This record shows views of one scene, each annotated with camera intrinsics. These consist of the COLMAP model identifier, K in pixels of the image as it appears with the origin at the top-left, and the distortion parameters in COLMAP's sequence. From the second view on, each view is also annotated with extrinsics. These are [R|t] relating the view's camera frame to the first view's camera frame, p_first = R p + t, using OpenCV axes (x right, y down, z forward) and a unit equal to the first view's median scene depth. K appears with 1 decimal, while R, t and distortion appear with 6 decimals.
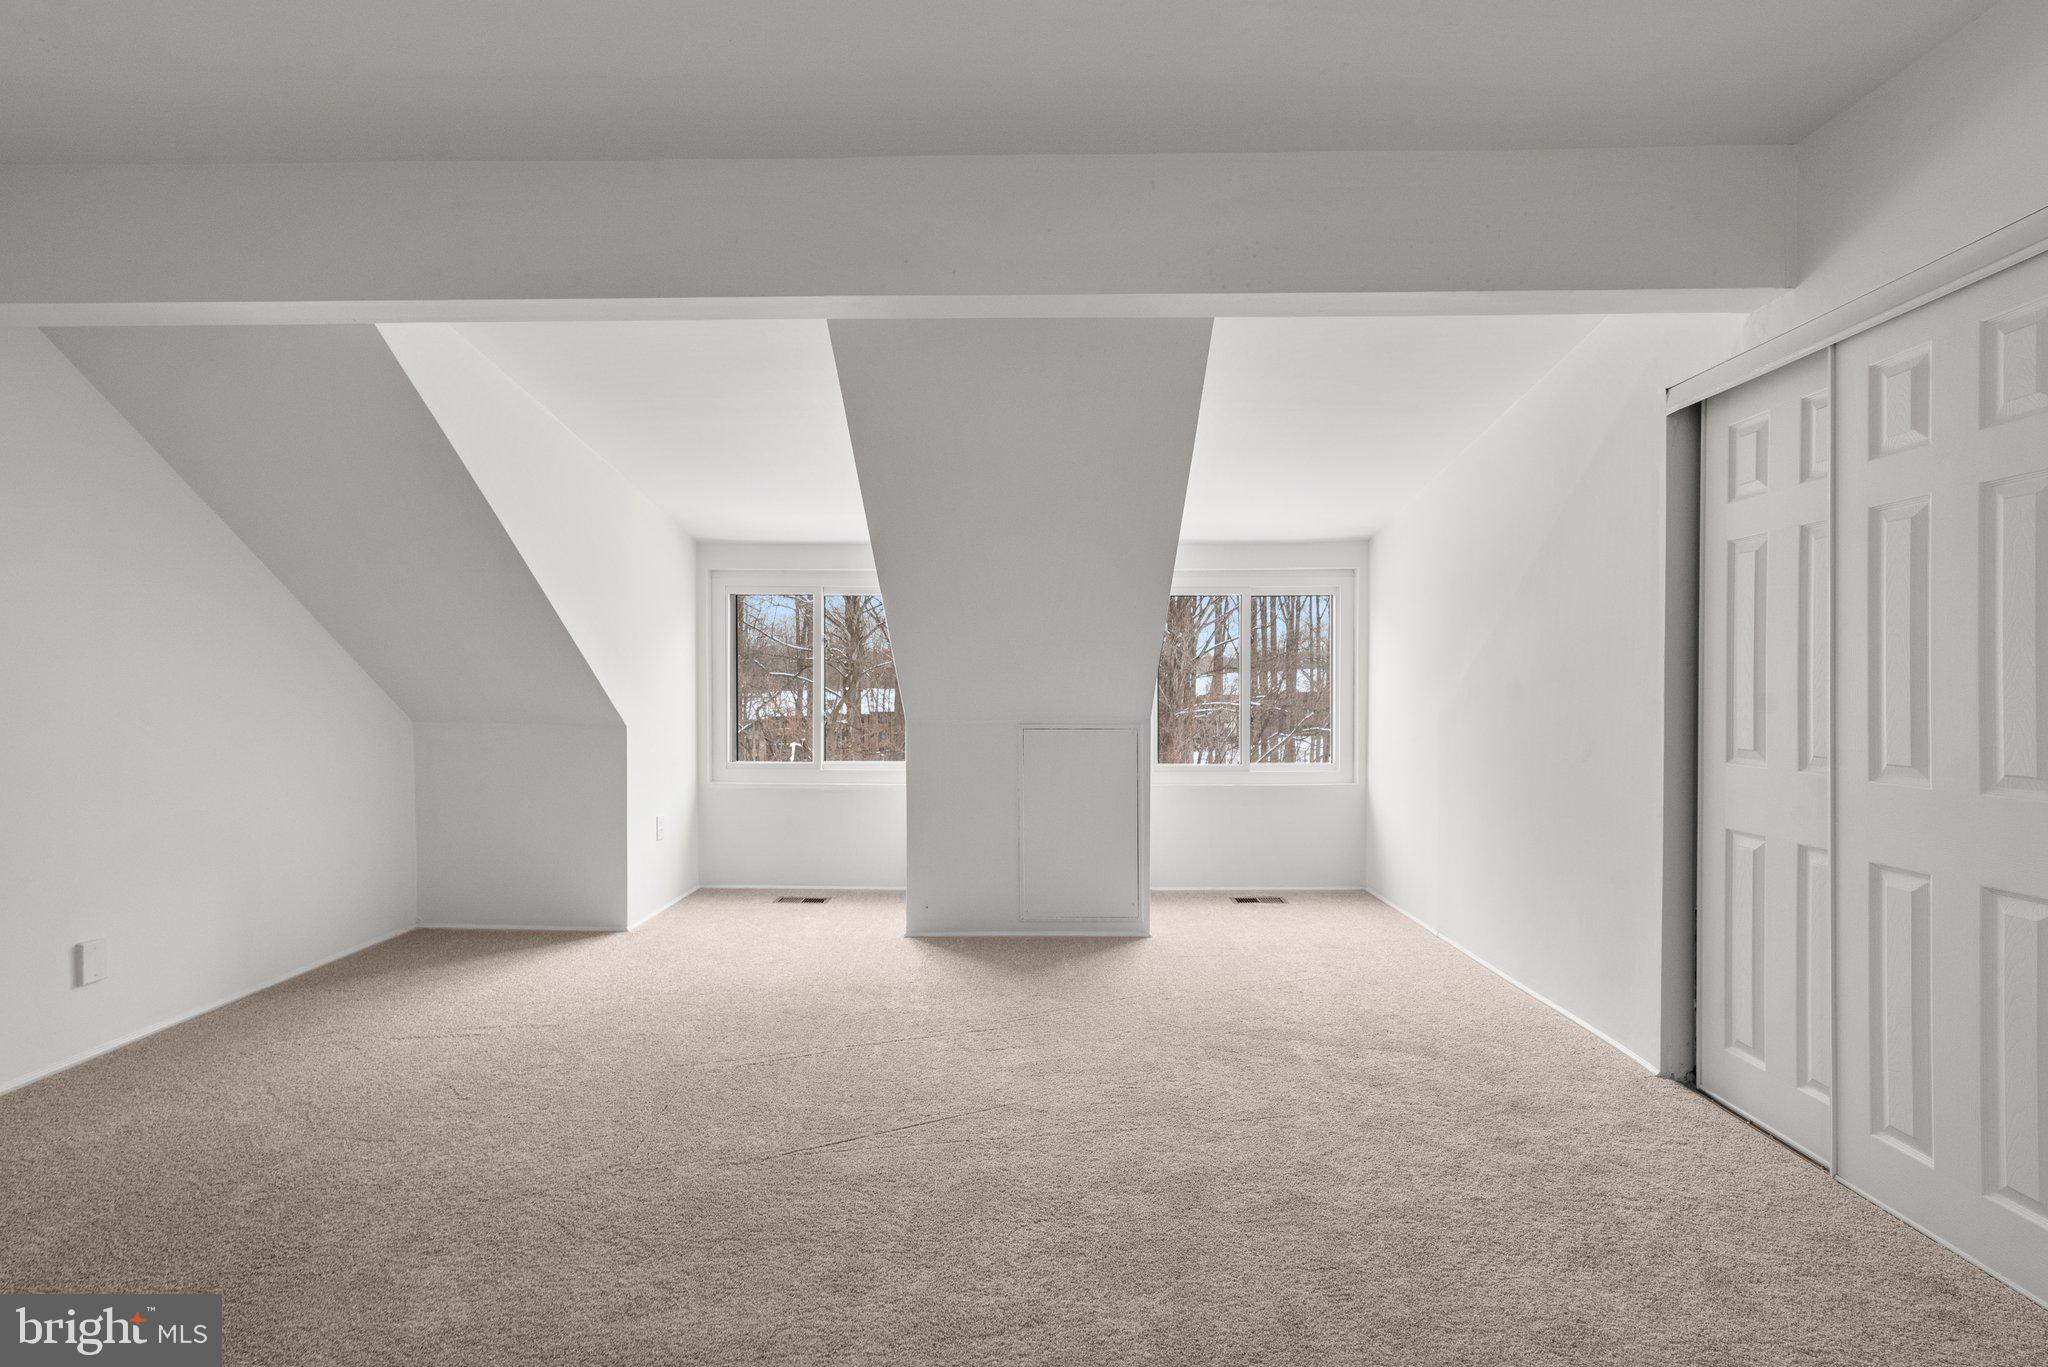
lens RADIAL K [[935.5, 0, 1018.3], [0, 935.5, 678.8], [0, 0, 1]] dist [-0.001085, -0.000076]
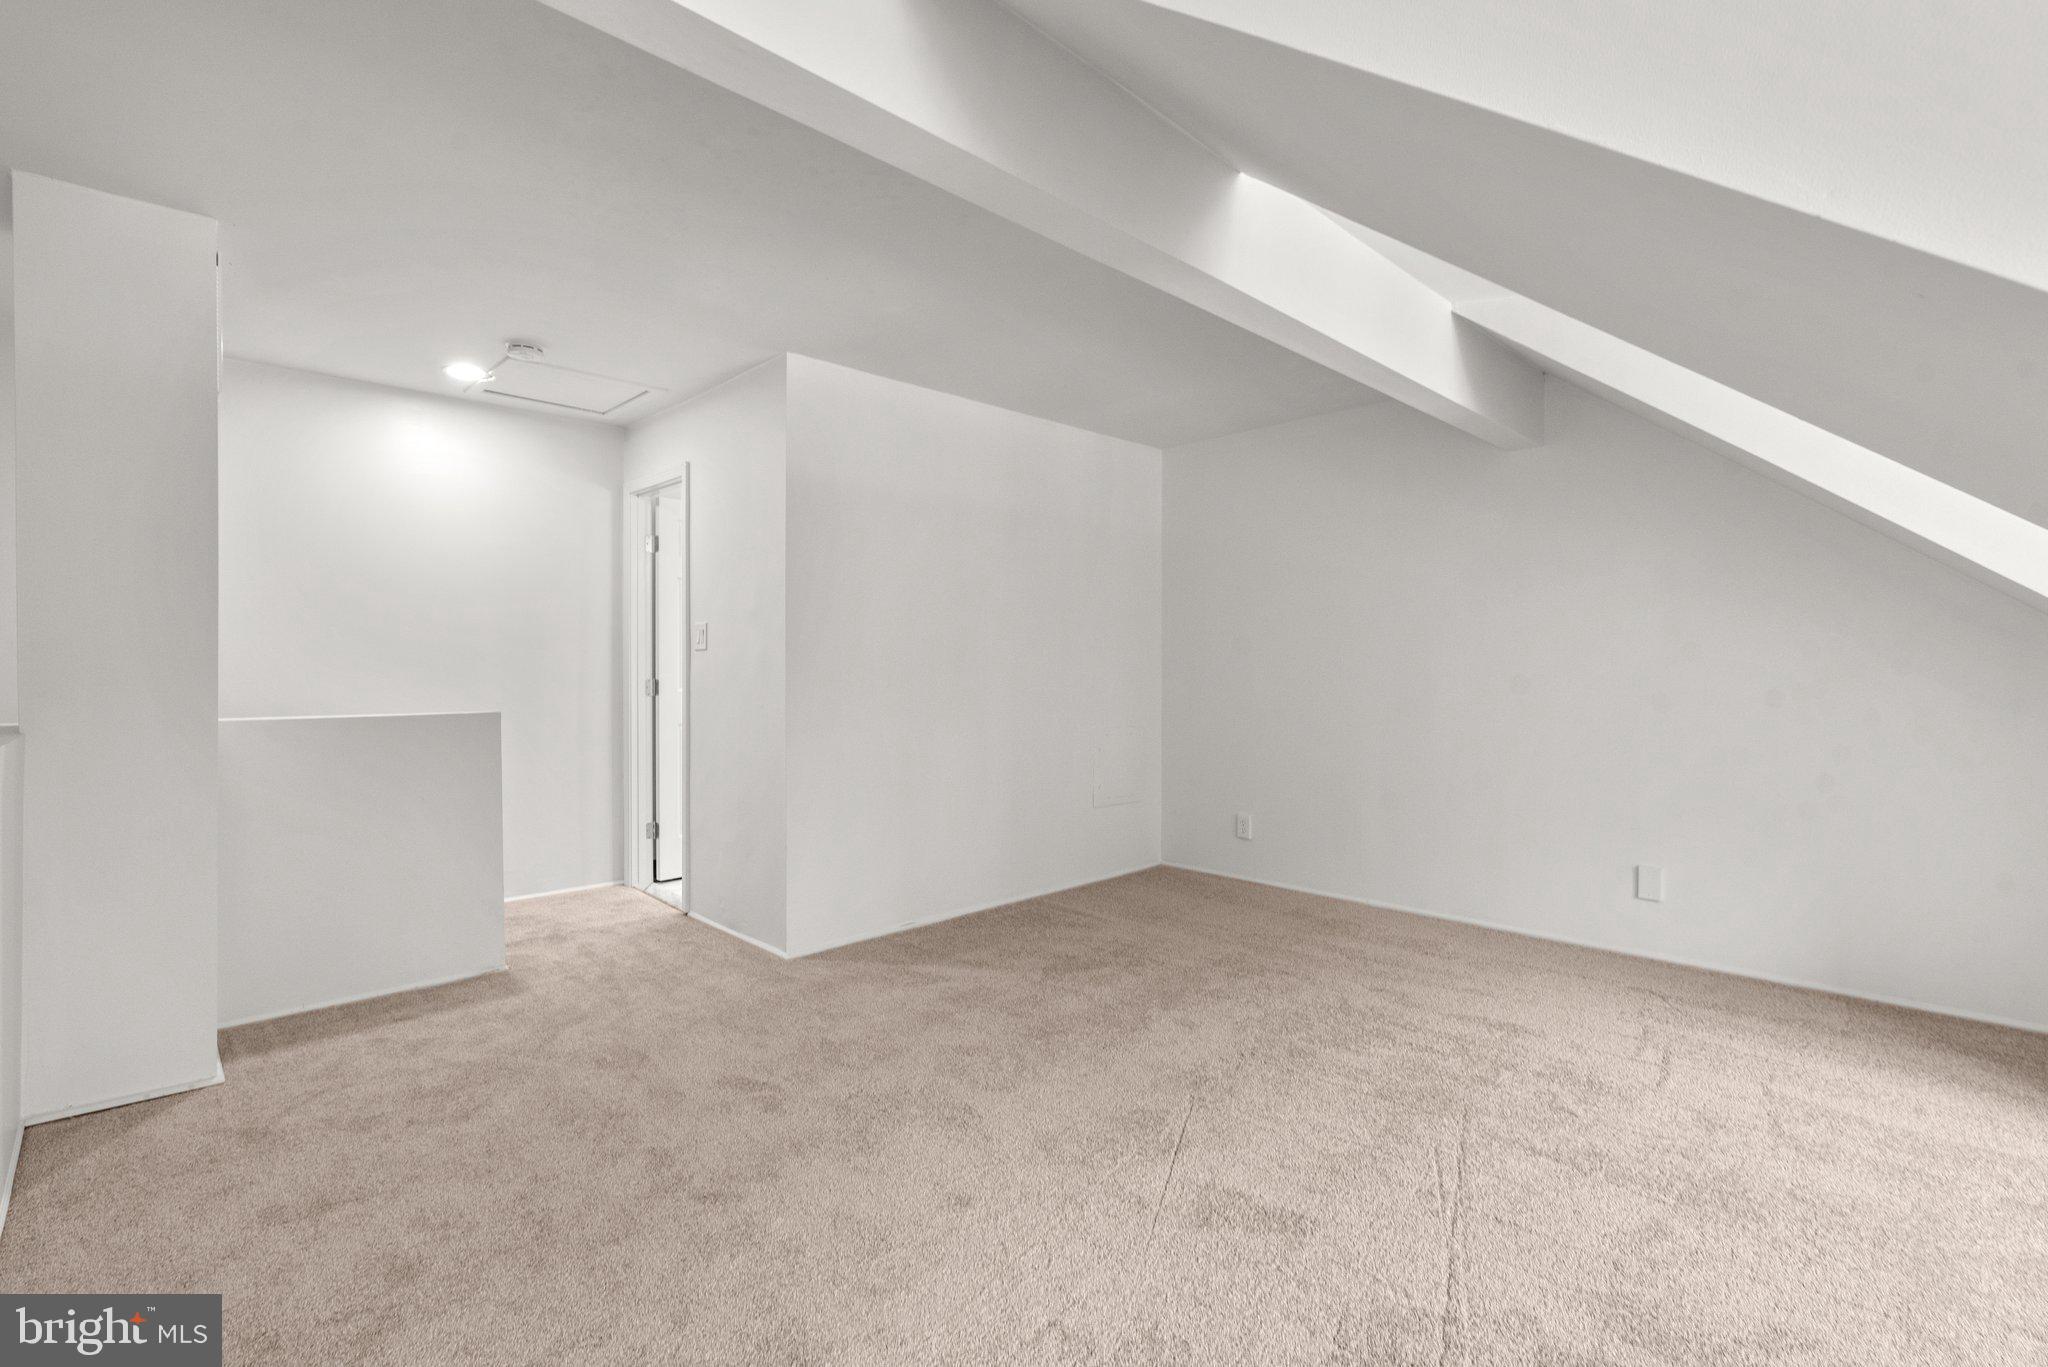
lens RADIAL K [[907.5, 0, 1026.9], [0, 907.5, 673.2], [0, 0, 1]] dist [0.000497, 0.000030]
pose [[-0.702108, 0.005947, -0.712045, 0.386189], [0.001263, 0.999974, 0.007105, 0.005218], [0.712069, 0.004089, -0.702098, 1.003544]]
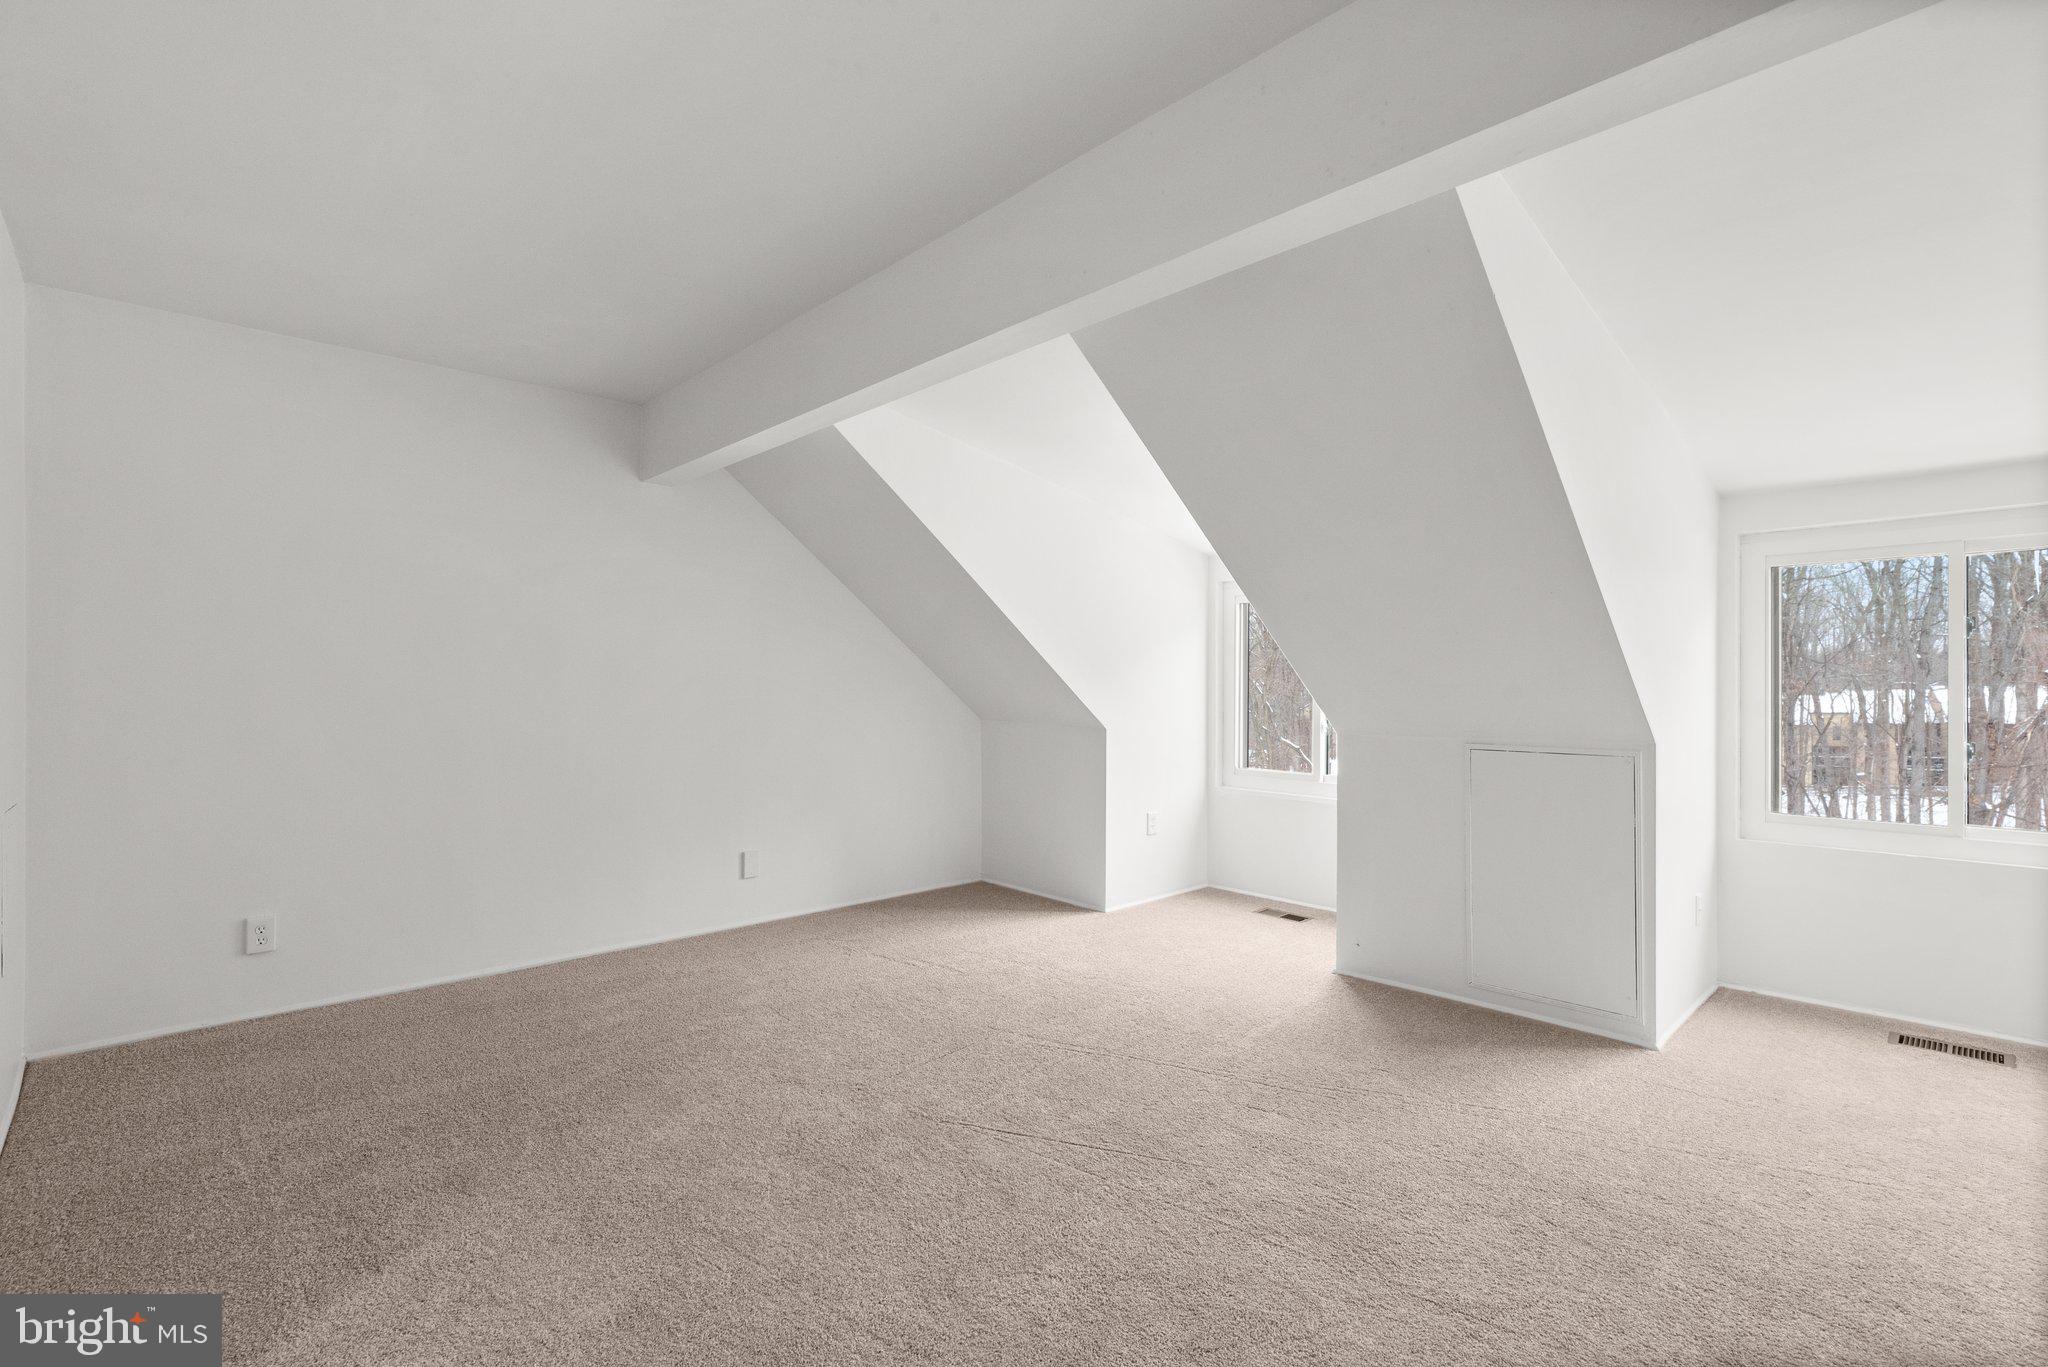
lens RADIAL K [[920.1, 0, 1033.0], [0, 920.1, 684.1], [0, 0, 1]] dist [0.000742, -0.000586]
pose [[0.706130, 0.002016, -0.708079, 0.352247], [-0.005377, 0.999982, -0.002515, 0.001047], [0.708061, 0.005583, 0.706129, 0.192684]]
